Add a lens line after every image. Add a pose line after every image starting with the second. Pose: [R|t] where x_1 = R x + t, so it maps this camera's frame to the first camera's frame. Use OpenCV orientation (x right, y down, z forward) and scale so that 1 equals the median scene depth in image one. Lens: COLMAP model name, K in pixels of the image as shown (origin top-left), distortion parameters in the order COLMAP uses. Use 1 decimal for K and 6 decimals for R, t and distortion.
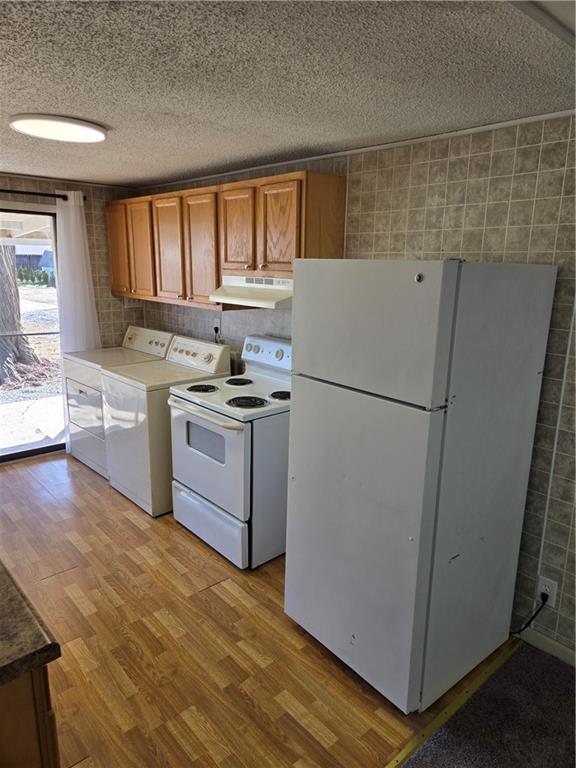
lens RADIAL K [[514.1, 0, 292.6], [0, 514.1, 379.7], [0, 0, 1]] dist [0.069484, -0.054596]
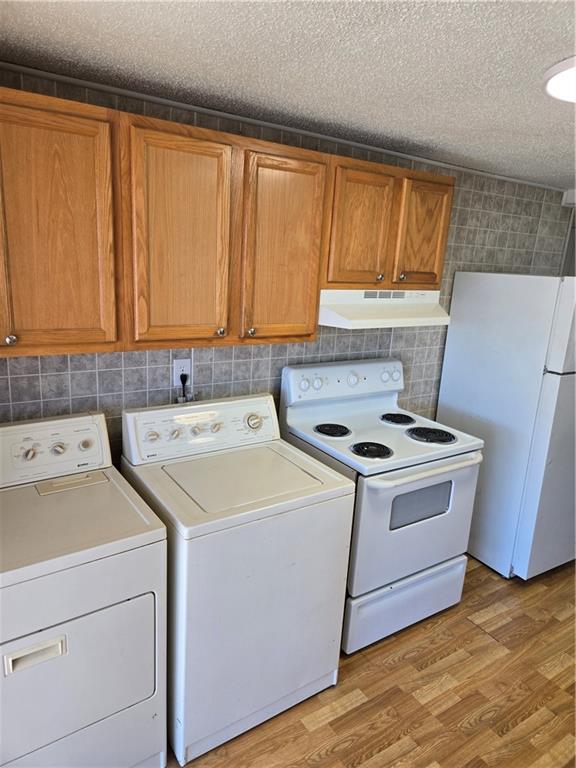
lens RADIAL K [[514.1, 0, 292.3], [0, 514.1, 380.9], [0, 0, 1]] dist [0.069484, -0.054596]
pose [[0.145237, -0.247316, 0.957988, -1.078967], [0.164660, 0.960793, 0.223077, -0.320266], [-0.975599, 0.125343, 0.180266, 1.217550]]
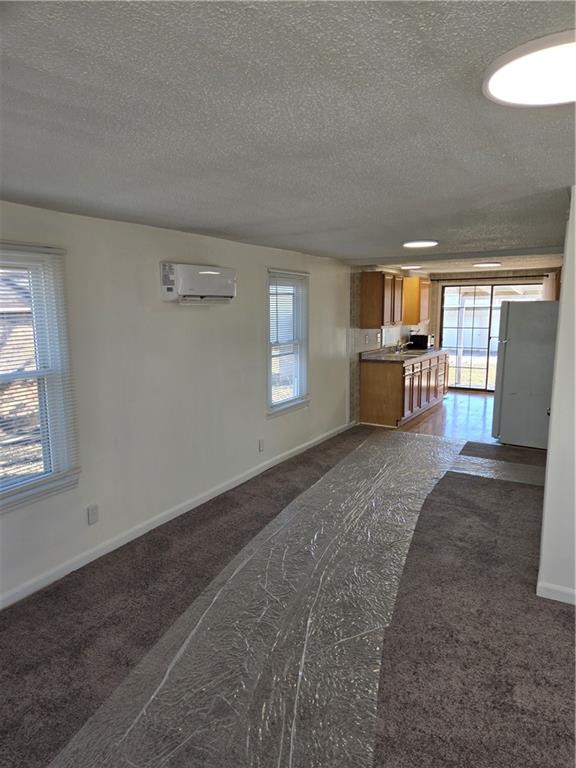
lens RADIAL K [[514.1, 0, 284.2], [0, 514.1, 389.1], [0, 0, 1]] dist [0.069484, -0.054596]
pose [[0.280170, 0.133756, -0.950586, 2.243724], [-0.207095, 0.975349, 0.076203, 0.278079], [0.937346, 0.175512, 0.300963, -0.969157]]
